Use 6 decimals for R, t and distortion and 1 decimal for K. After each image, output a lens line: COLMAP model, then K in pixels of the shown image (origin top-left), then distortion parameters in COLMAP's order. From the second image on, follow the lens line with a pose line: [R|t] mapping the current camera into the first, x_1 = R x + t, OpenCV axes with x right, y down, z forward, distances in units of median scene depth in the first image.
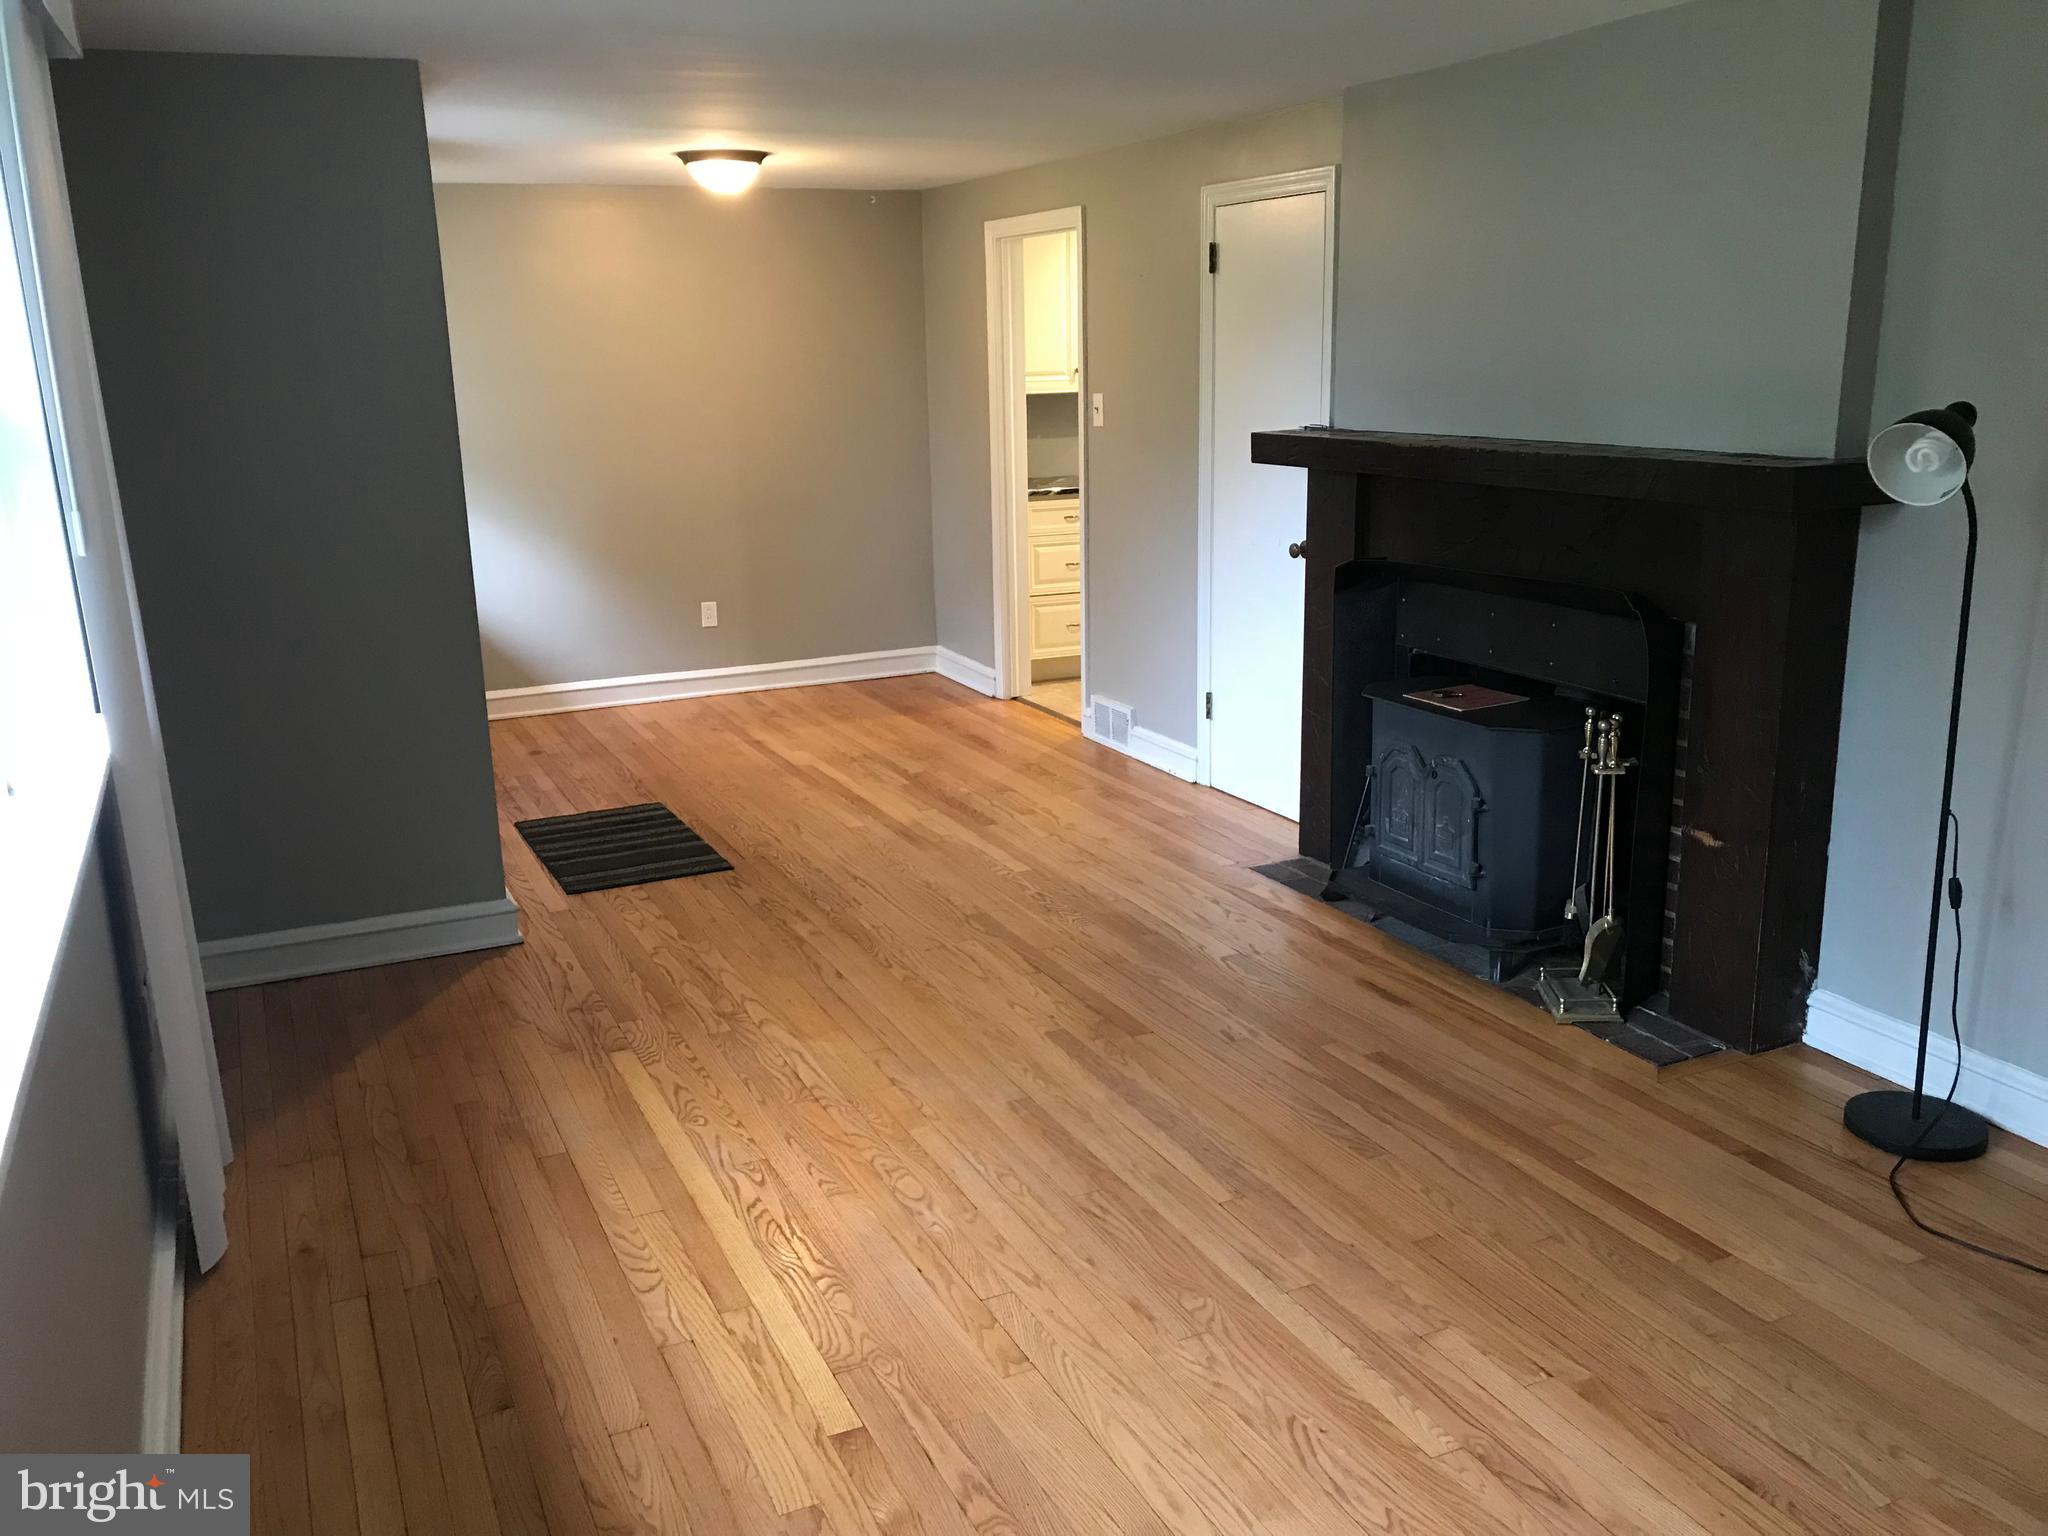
lens RADIAL K [[1658.3, 0, 1024.0], [0, 1658.3, 768.0], [0, 0, 1]] dist [0.043839, 0.001378]
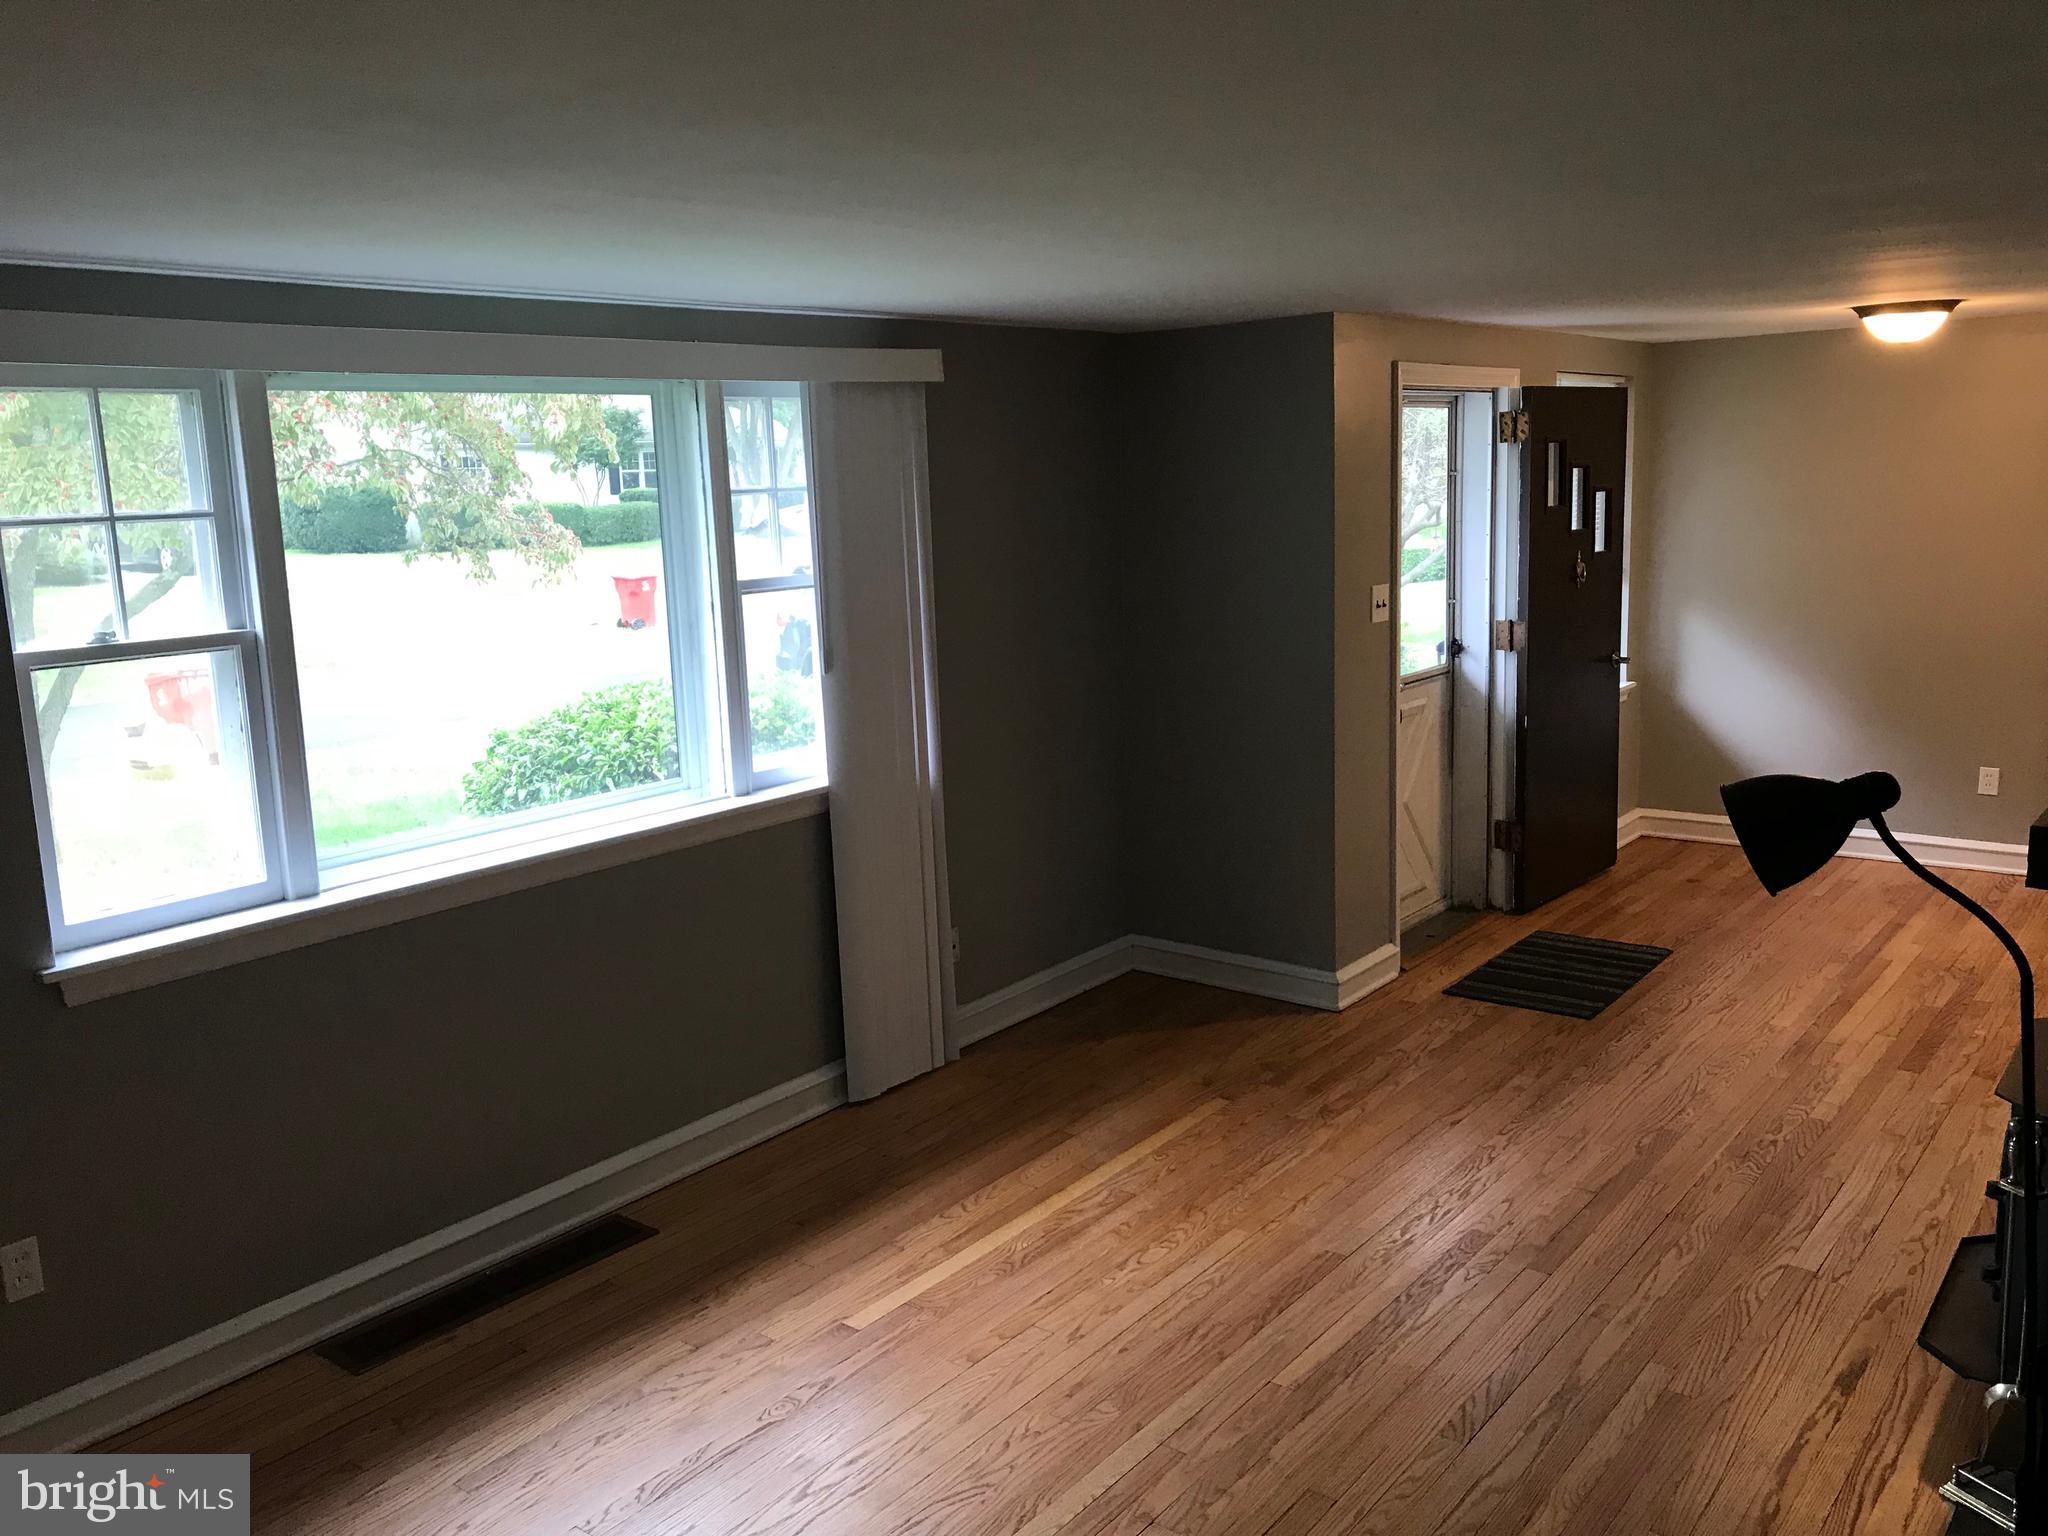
lens RADIAL K [[1690.7, 0, 1028.9], [0, 1690.7, 750.0], [0, 0, 1]] dist [0.007621, 0.054875]
pose [[0.447790, 0.159219, -0.879849, 0.686480], [-0.197699, 0.977294, 0.076236, -0.138194], [0.872009, 0.139807, 0.469100, 0.212431]]
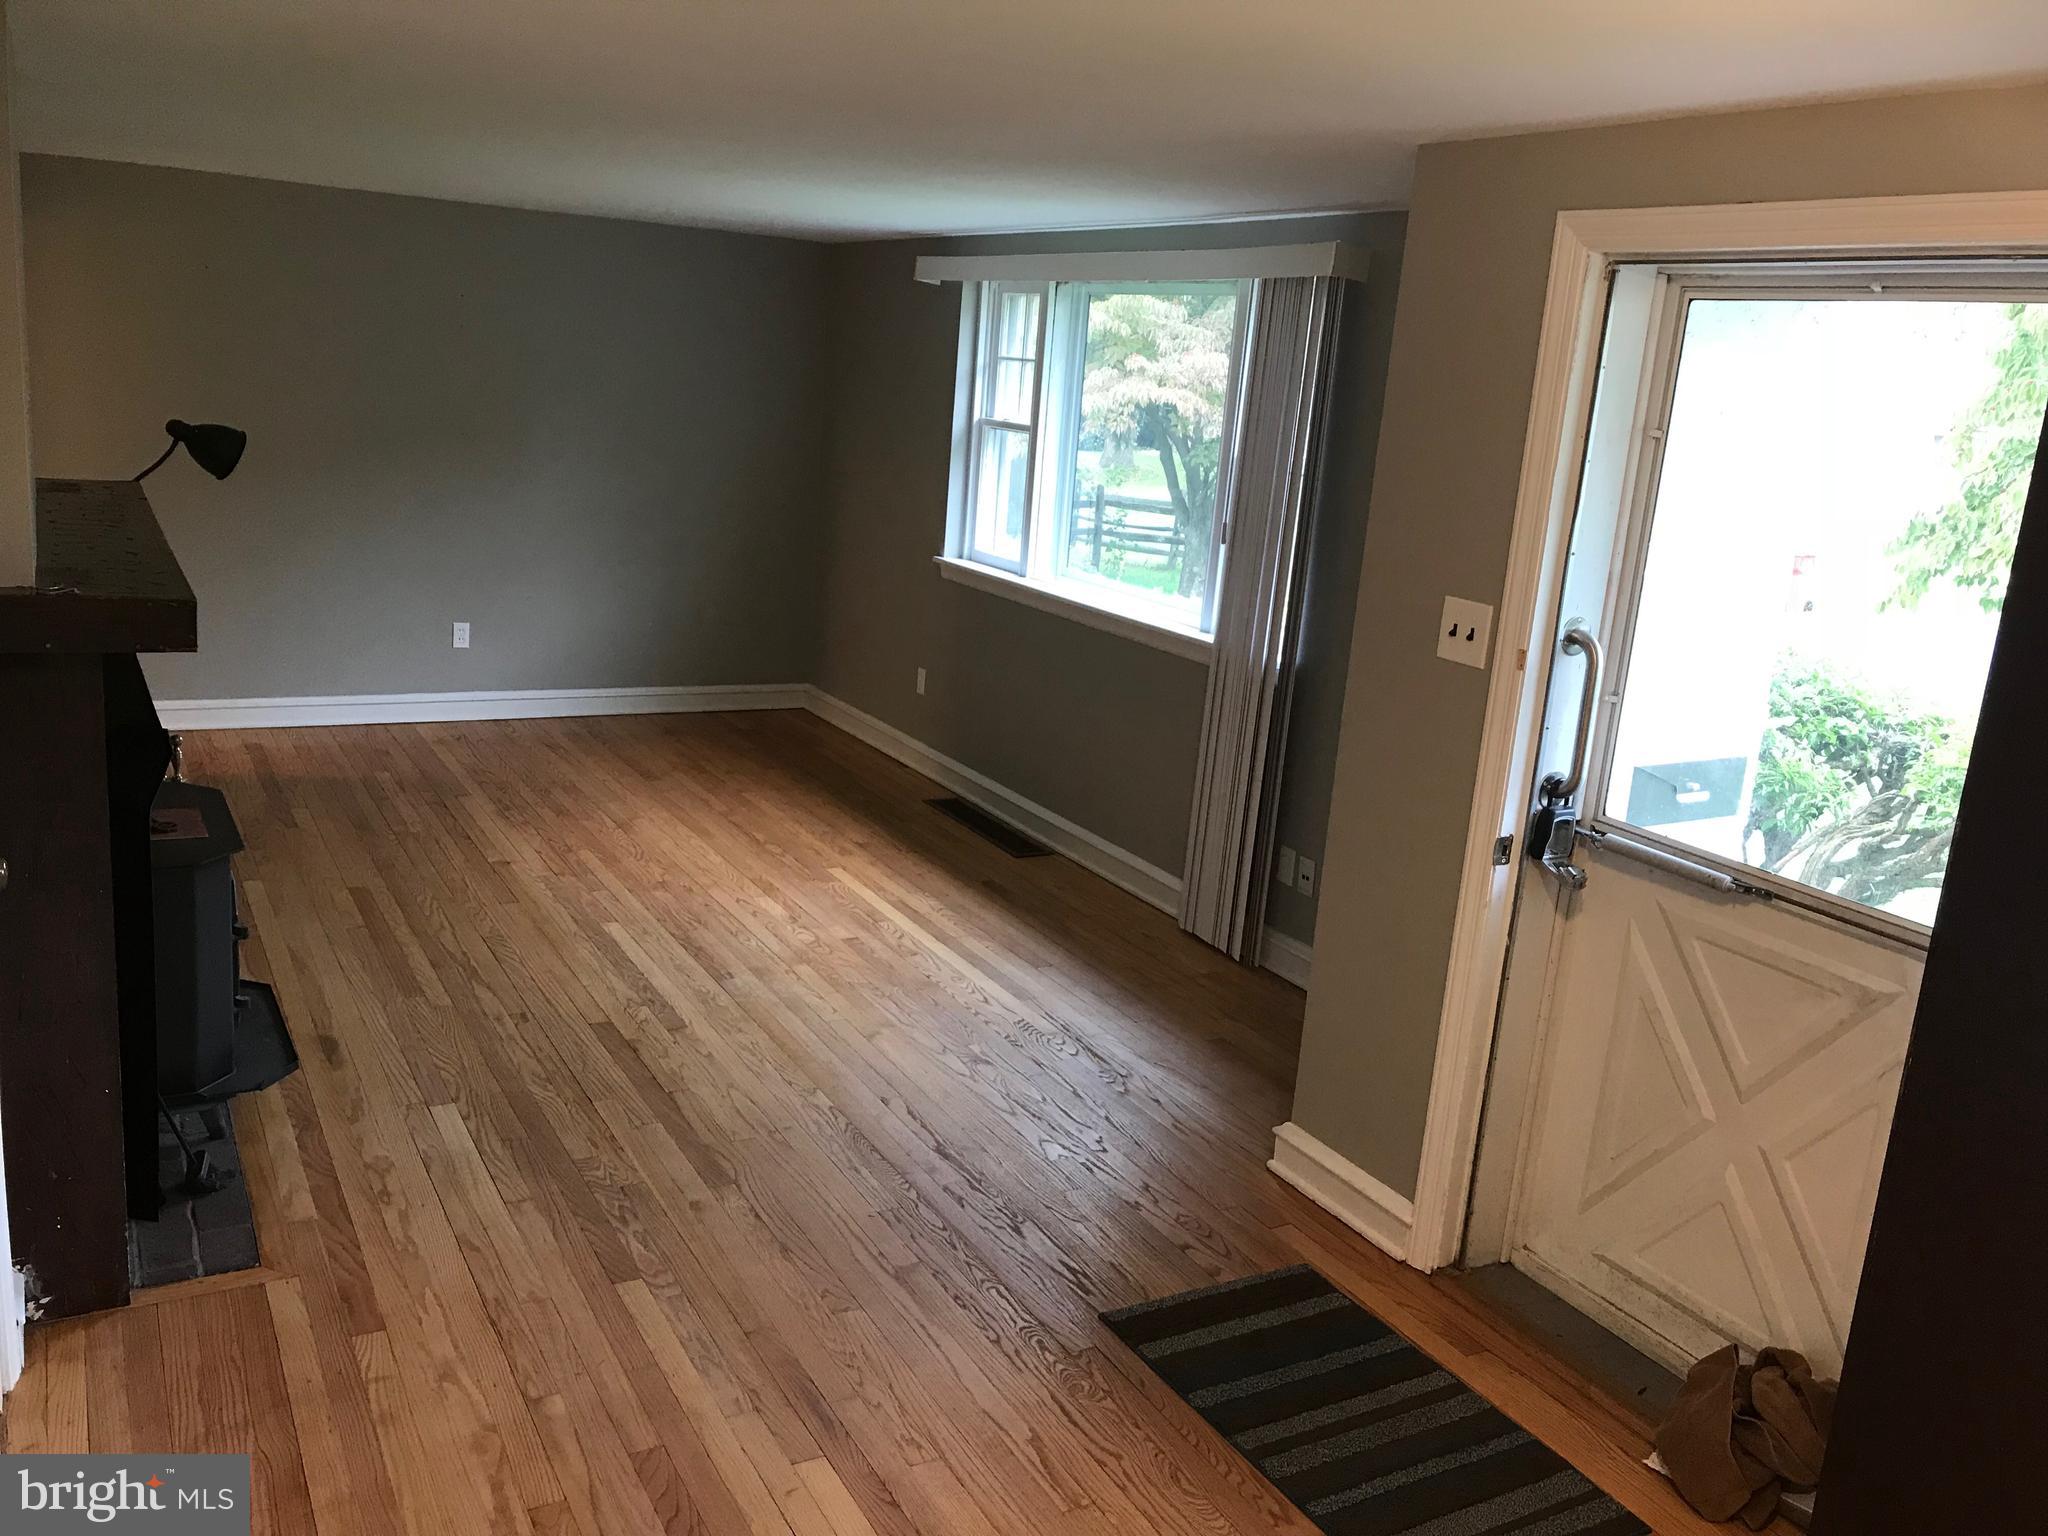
lens RADIAL K [[1664.6, 0, 1024.0], [0, 1664.6, 768.0], [0, 0, 1]] dist [0.003874, 0.011545]
pose [[-0.995914, -0.043601, -0.079088, -0.106619], [-0.075707, 0.880524, 0.467917, -0.490461], [0.049237, 0.471992, -0.880227, 1.742289]]
